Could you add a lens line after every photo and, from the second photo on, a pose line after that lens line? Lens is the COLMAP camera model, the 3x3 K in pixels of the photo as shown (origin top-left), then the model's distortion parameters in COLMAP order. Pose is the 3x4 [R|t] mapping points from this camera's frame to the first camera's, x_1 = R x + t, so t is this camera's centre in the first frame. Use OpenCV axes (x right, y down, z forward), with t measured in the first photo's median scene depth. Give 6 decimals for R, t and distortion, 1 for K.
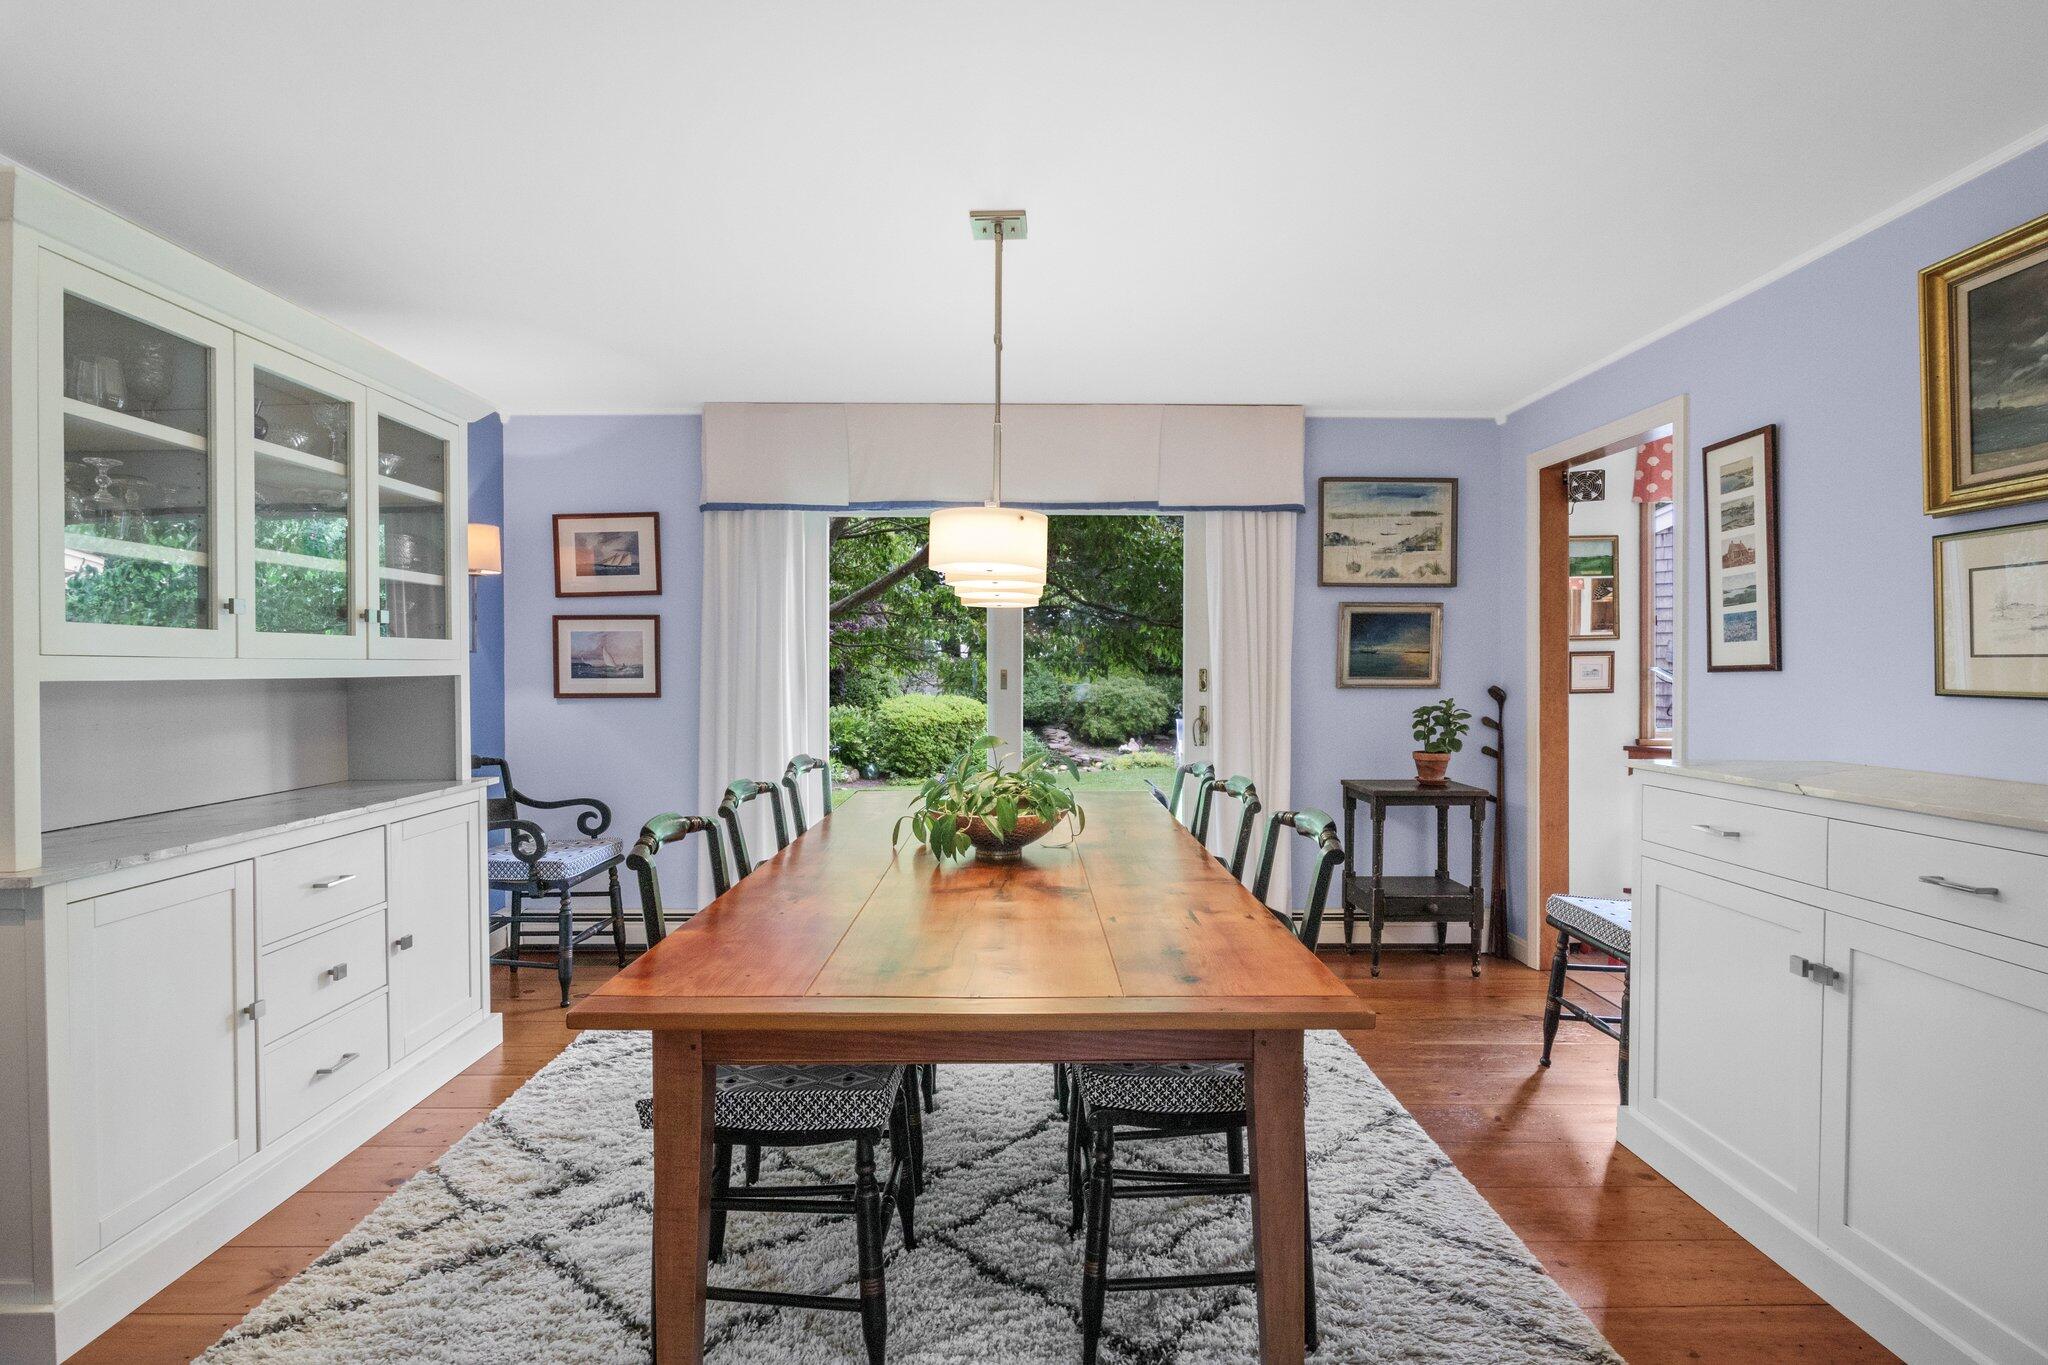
lens RADIAL K [[1015.0, 0, 1019.7], [0, 1015.0, 671.8], [0, 0, 1]] dist [-0.005799, -0.000765]
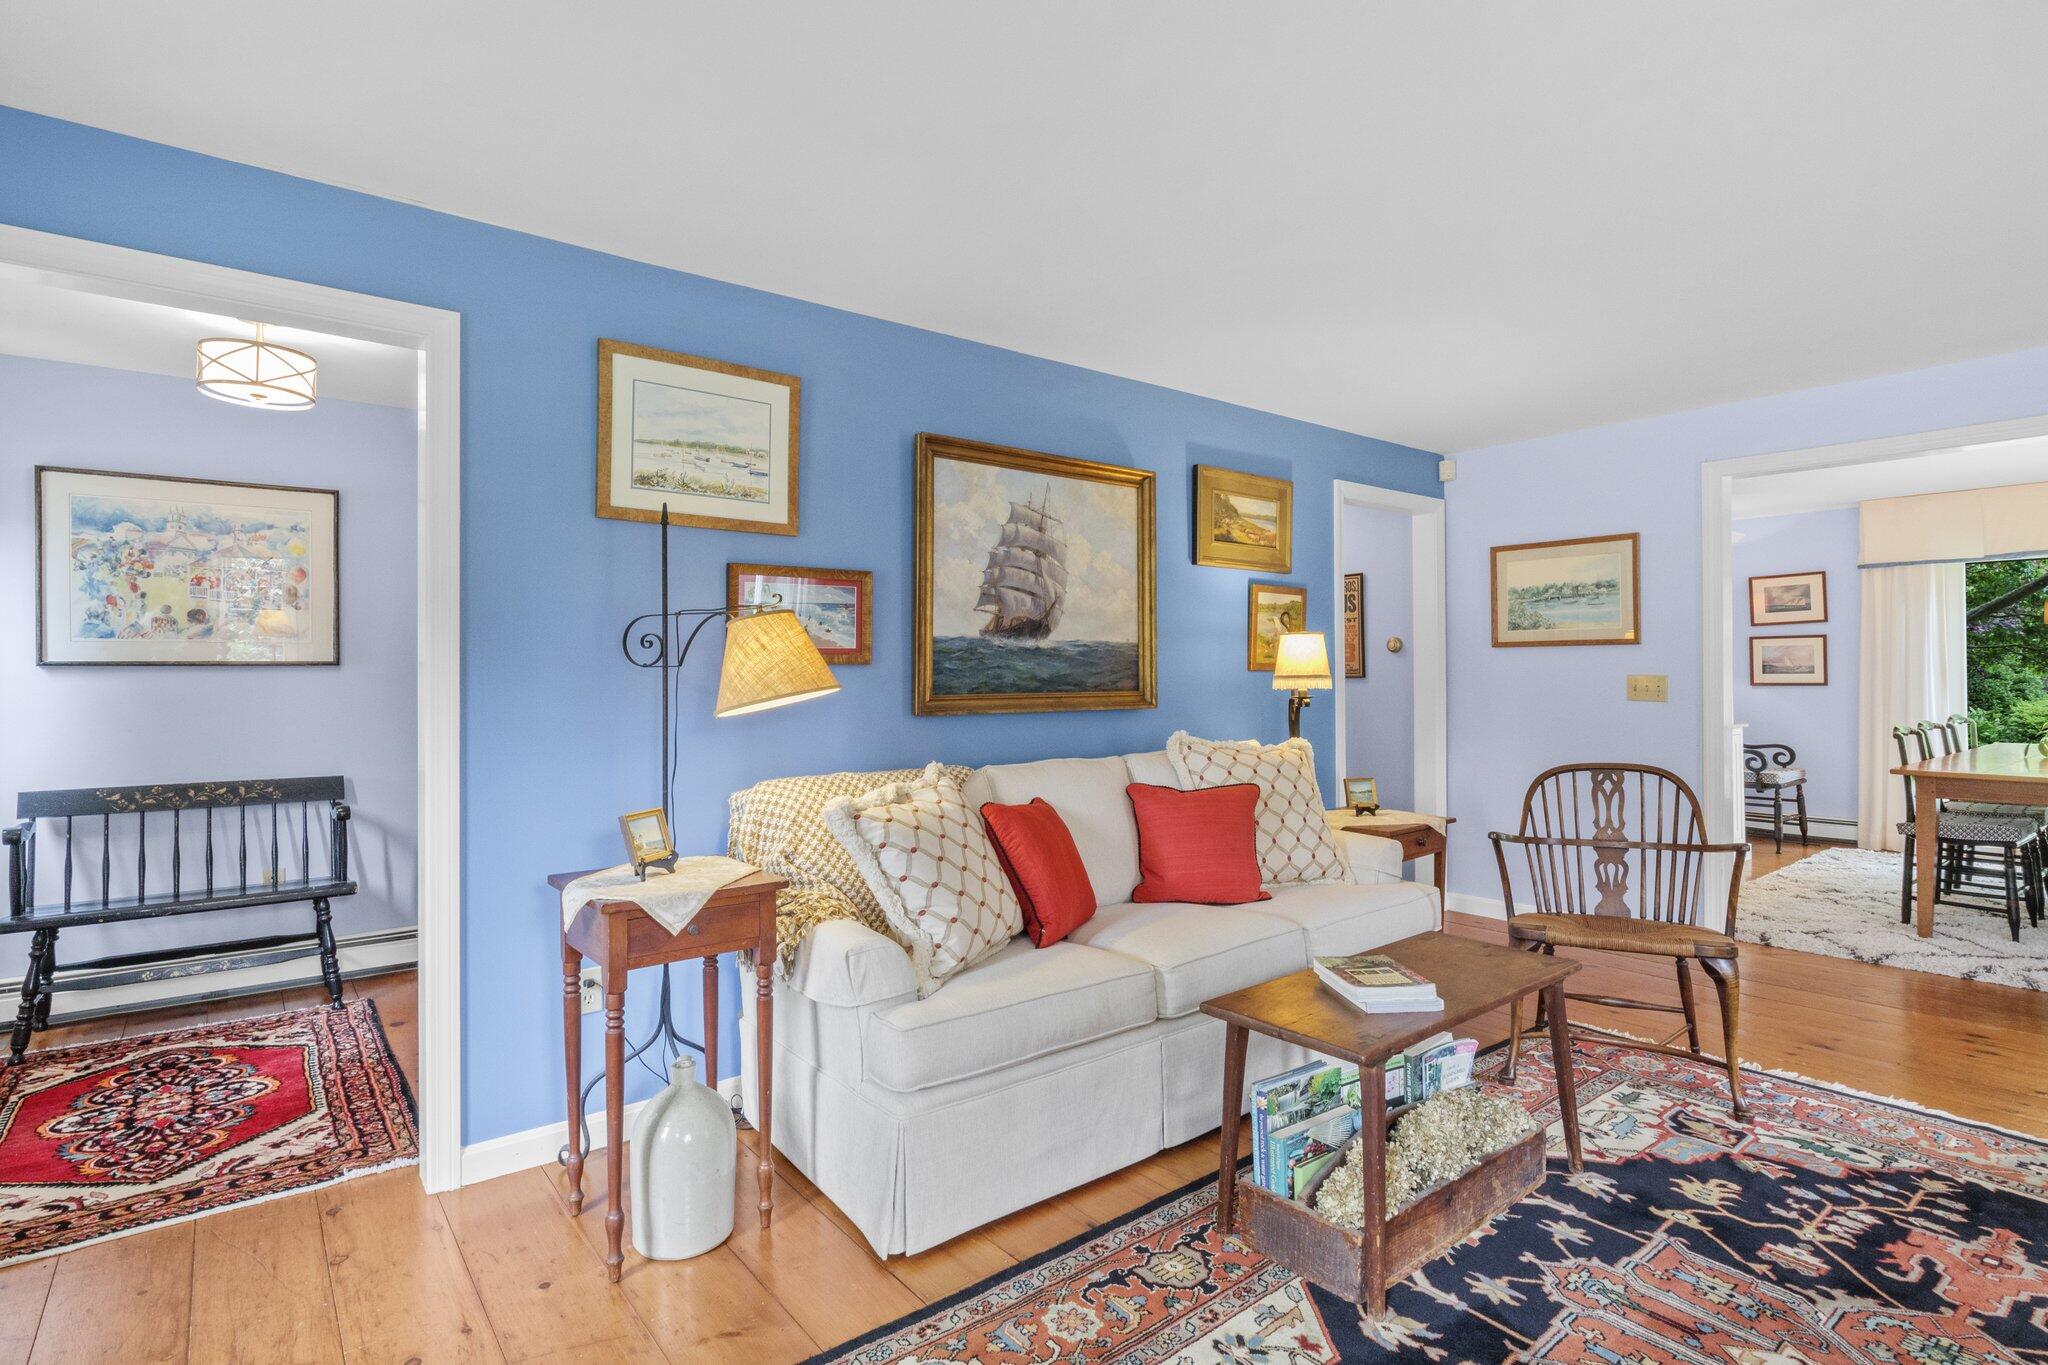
lens RADIAL K [[1018.9, 0, 1028.8], [0, 1018.9, 665.5], [0, 0, 1]] dist [-0.006741, -0.002074]
pose [[0.614052, -0.002388, -0.789262, 0.138101], [-0.001909, 0.999988, -0.004510, 0.002584], [0.789263, 0.004276, 0.614040, -0.992434]]
